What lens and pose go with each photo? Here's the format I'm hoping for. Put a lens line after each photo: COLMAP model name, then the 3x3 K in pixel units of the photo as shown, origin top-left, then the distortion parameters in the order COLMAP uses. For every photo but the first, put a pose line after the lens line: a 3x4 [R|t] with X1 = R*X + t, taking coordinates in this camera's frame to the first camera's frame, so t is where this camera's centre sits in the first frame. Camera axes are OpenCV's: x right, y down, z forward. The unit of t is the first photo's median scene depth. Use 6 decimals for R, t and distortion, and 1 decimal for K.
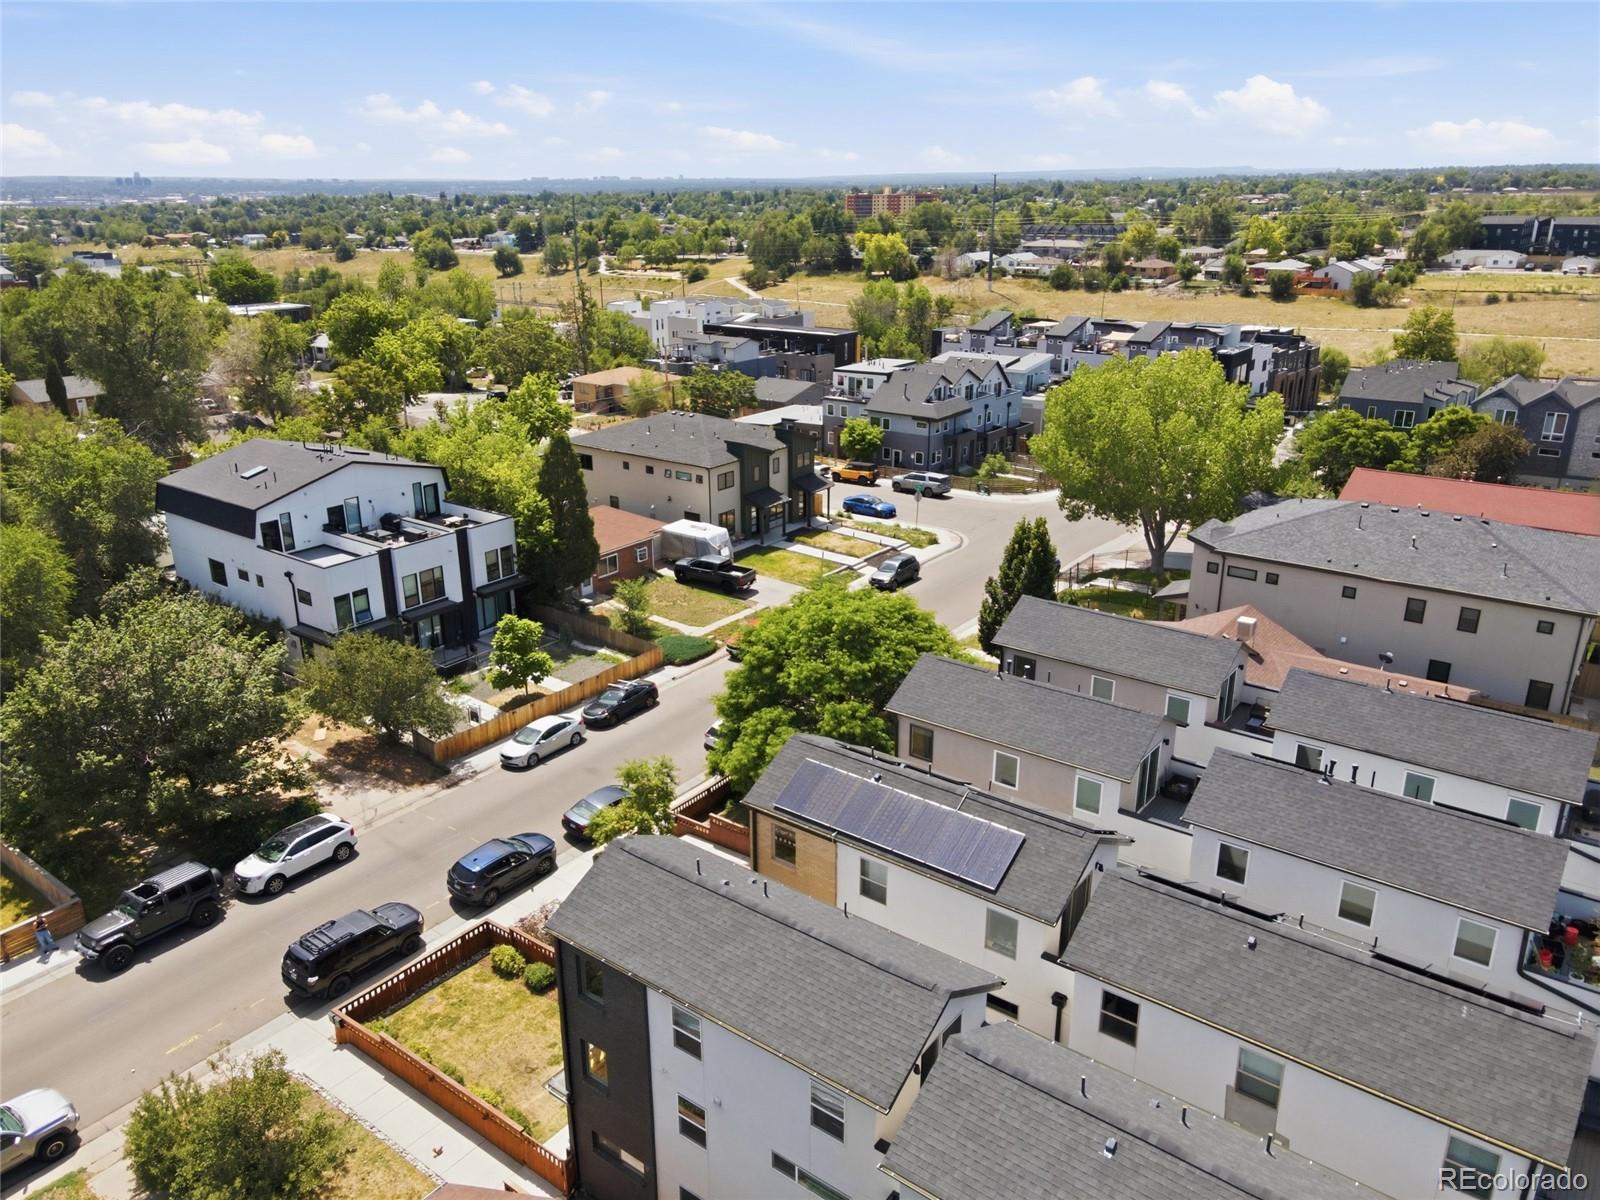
lens RADIAL K [[1168.3, 0, 799.4], [0, 1168.3, 599.1], [0, 0, 1]] dist [0.055921, -0.022864]
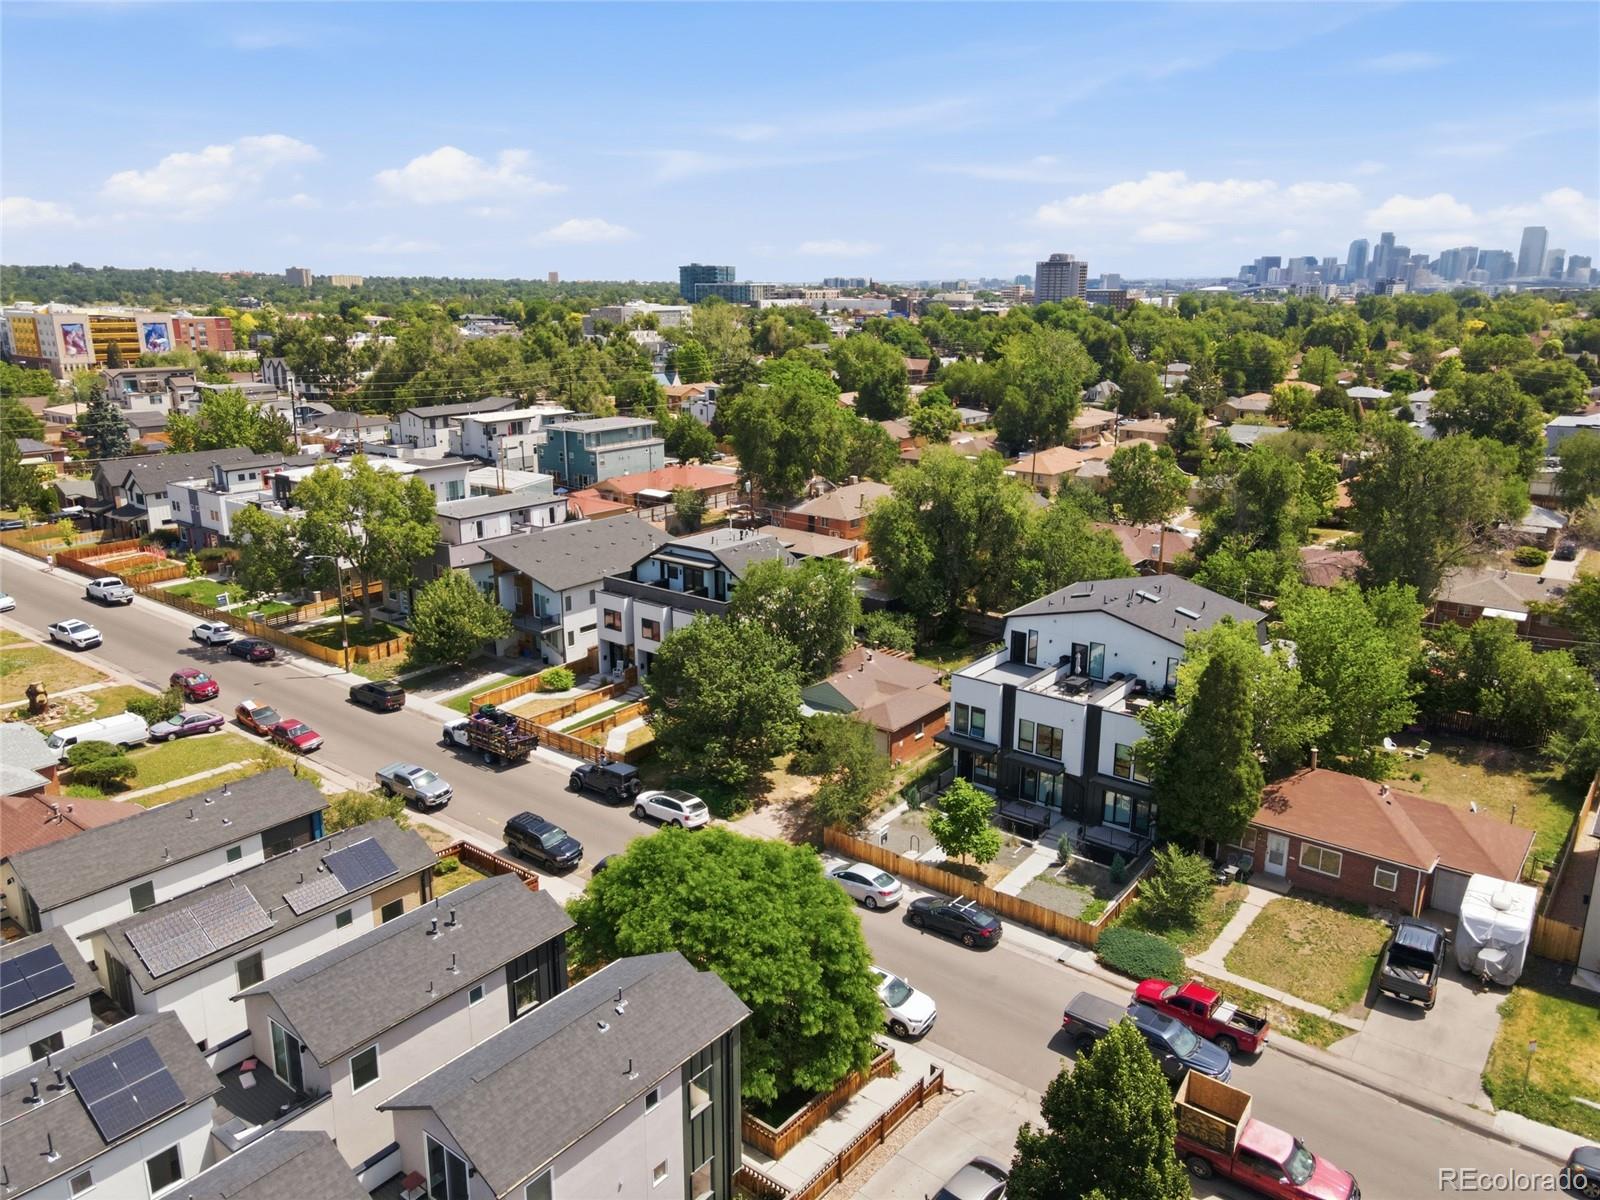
lens RADIAL K [[1168.3, 0, 799.6], [0, 1168.3, 599.8], [0, 0, 1]] dist [0.055921, -0.022864]
pose [[-0.027976, 0.267478, -0.963158, 0.586011], [-0.335335, 0.905189, 0.261120, -0.295436], [0.941683, 0.330286, 0.064371, 0.680811]]
